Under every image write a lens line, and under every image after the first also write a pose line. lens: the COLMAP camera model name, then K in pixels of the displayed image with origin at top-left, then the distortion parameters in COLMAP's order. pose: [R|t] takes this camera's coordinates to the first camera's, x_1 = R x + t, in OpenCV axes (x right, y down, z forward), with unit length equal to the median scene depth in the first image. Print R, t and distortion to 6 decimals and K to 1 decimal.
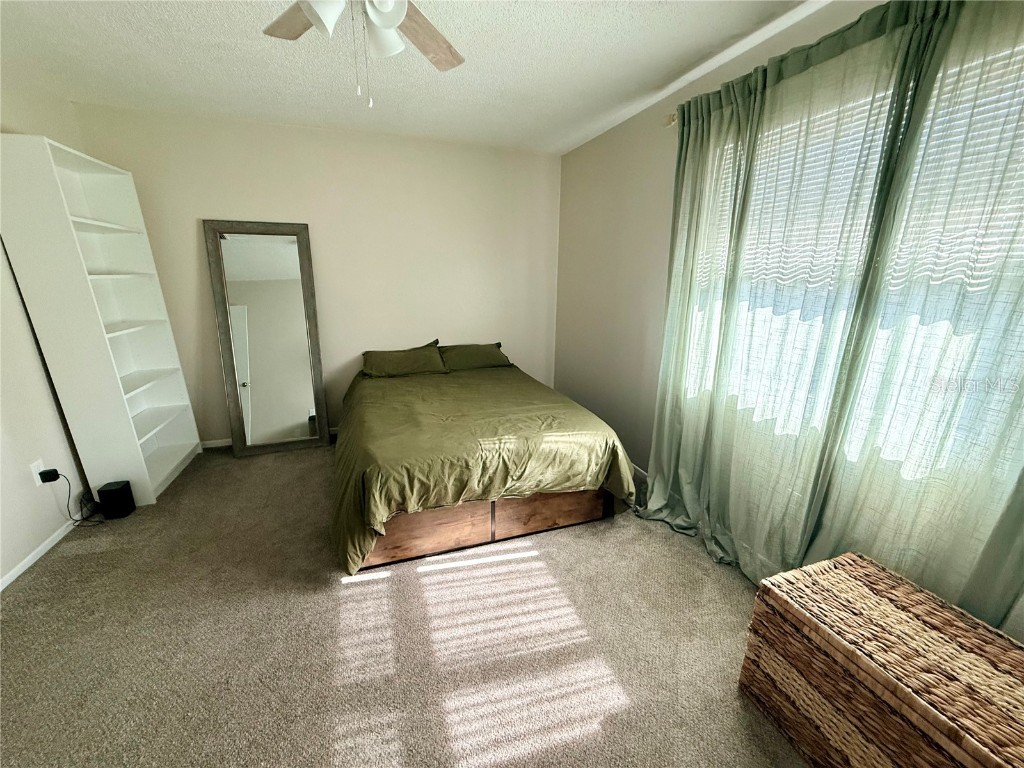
lens RADIAL K [[408.2, 0, 511.0], [0, 408.2, 380.2], [0, 0, 1]] dist [-0.000687, 0.000182]
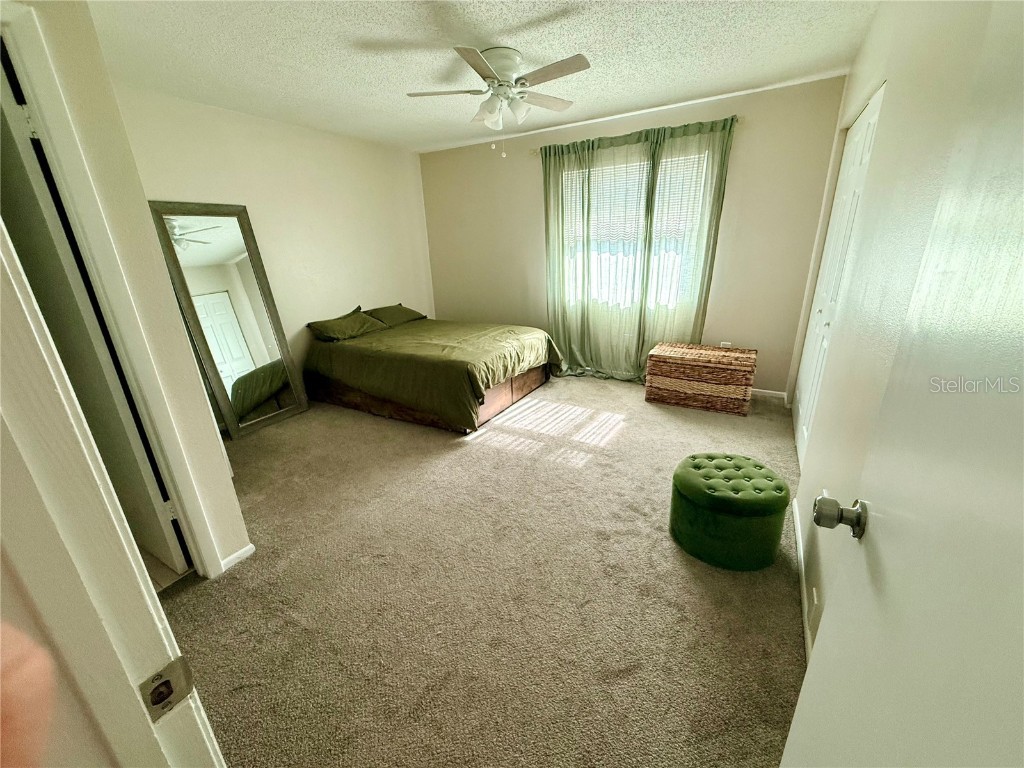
lens RADIAL K [[408.2, 0, 511.0], [0, 408.2, 380.2], [0, 0, 1]] dist [-0.000687, 0.000182]
pose [[0.762727, -0.239286, 0.600825, -1.112313], [0.205821, 0.970542, 0.125247, 0.094034], [-0.613095, 0.028134, 0.789508, -0.351070]]
